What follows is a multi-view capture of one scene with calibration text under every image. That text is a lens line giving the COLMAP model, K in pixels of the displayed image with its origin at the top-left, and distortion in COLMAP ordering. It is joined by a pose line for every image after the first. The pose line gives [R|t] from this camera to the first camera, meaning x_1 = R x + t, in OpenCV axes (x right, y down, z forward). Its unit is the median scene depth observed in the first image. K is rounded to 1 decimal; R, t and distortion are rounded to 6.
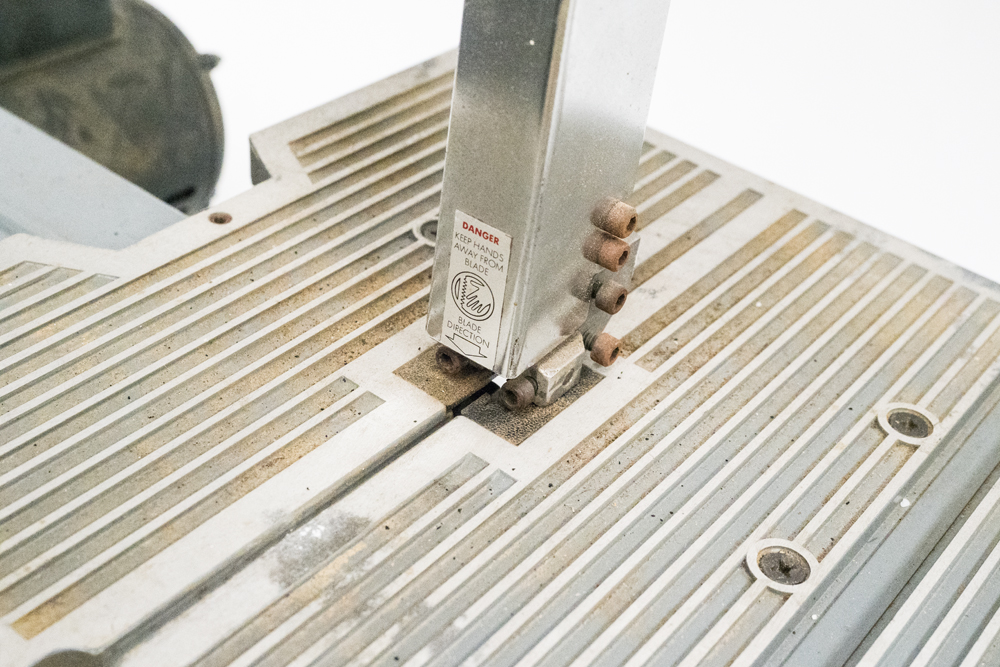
lens RADIAL K [[1377.4, 0, 500.0], [0, 1377.4, 333.5], [0, 0, 1]] dist [0.009030, 0.002360]
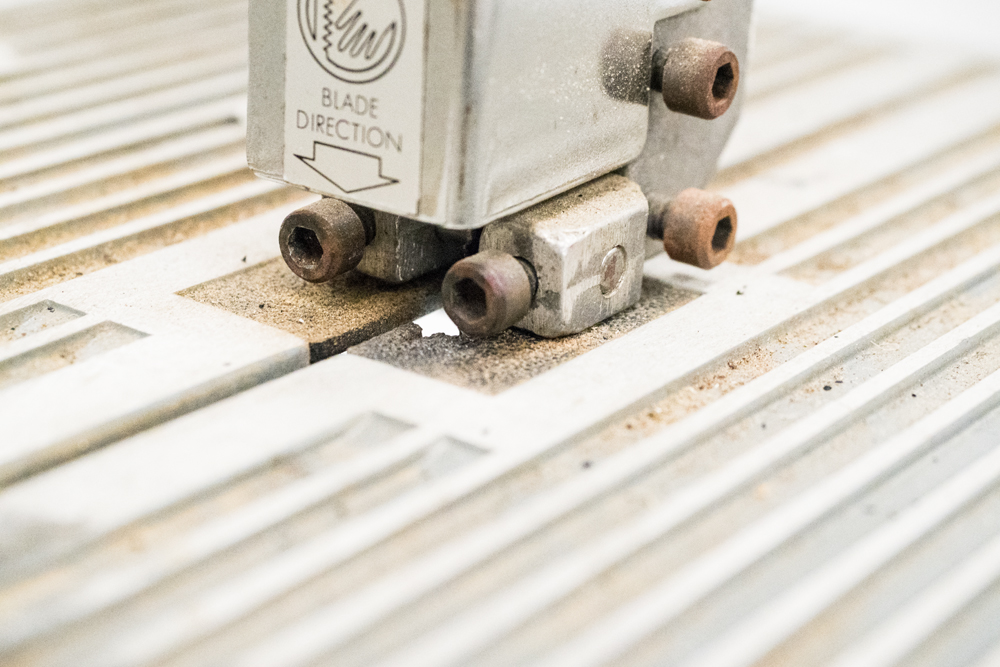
lens RADIAL K [[2274.9, 0, 500.0], [0, 2274.9, 333.5], [0, 0, 1]] dist [0.039475, 0.166672]
pose [[0.996895, -0.078241, 0.008838, 0.009686], [0.077664, 0.958578, -0.274038, 0.231132], [0.012969, 0.273873, 0.961678, 0.372368]]
